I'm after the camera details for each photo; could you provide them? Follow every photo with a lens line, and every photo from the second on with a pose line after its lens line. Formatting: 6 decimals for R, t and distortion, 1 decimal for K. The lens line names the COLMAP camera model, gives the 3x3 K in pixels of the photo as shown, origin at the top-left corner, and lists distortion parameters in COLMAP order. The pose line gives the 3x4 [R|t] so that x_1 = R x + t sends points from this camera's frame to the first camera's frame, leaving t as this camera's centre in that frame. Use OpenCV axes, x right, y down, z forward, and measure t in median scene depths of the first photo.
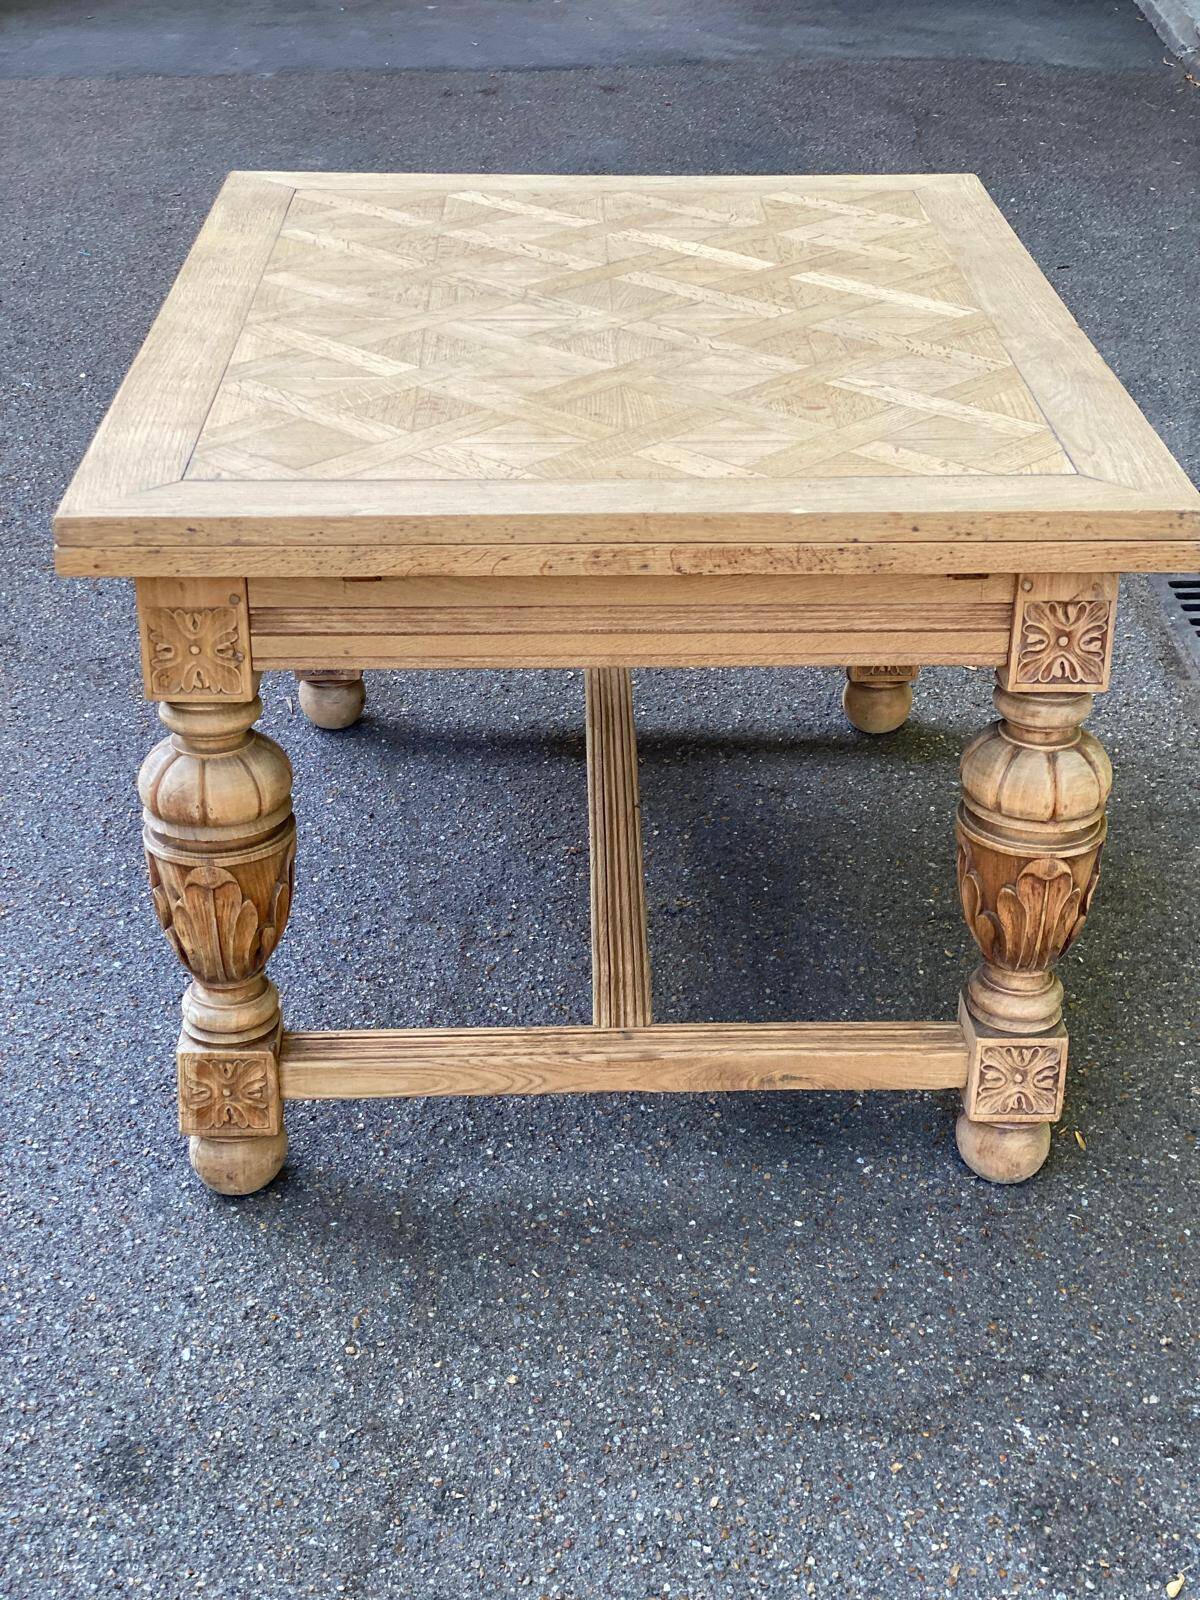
lens RADIAL K [[2372.8, 0, 600.0], [0, 2372.8, 800.0], [0, 0, 1]] dist [0.132978, -0.145758]
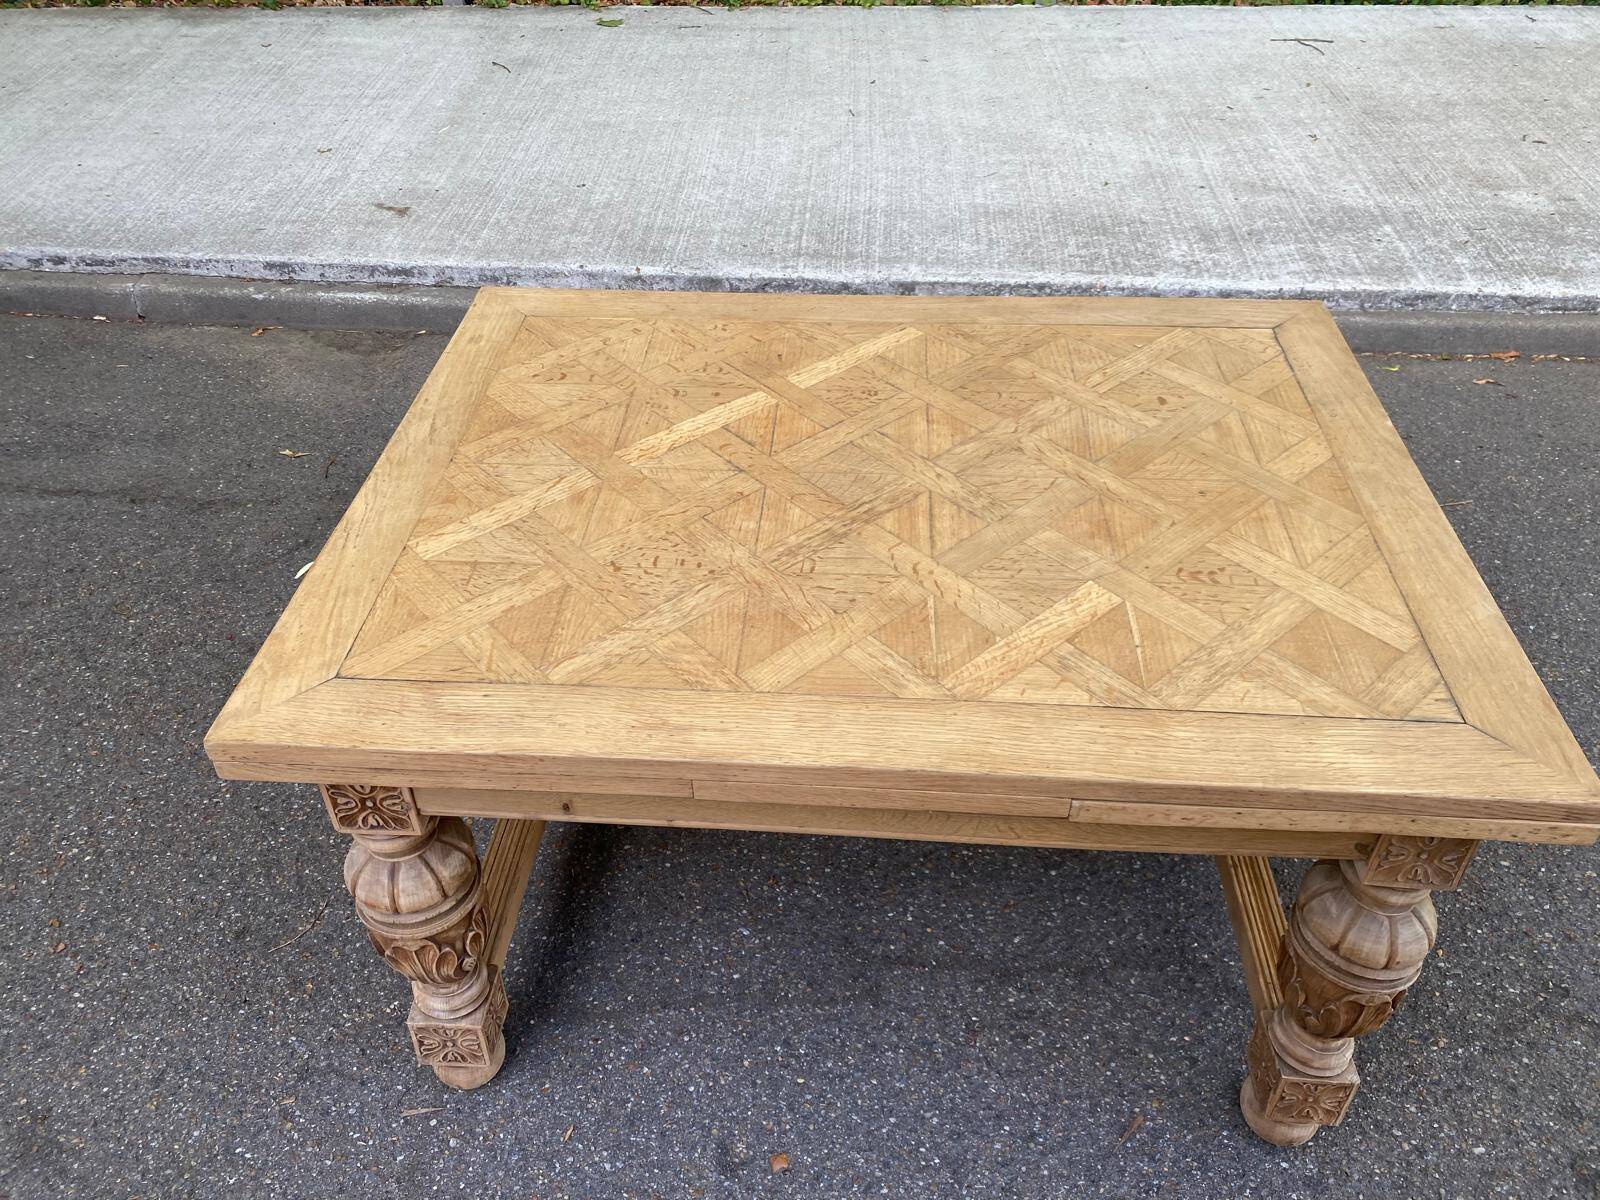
lens RADIAL K [[1218.9, 0, 787.9], [0, 1218.9, 586.1], [0, 0, 1]] dist [0.017309, -0.016901]
pose [[0.094576, -0.630607, 0.770318, -0.518109], [0.470545, 0.710210, 0.523630, -0.535439], [-0.877293, 0.312947, 0.363898, 0.924878]]
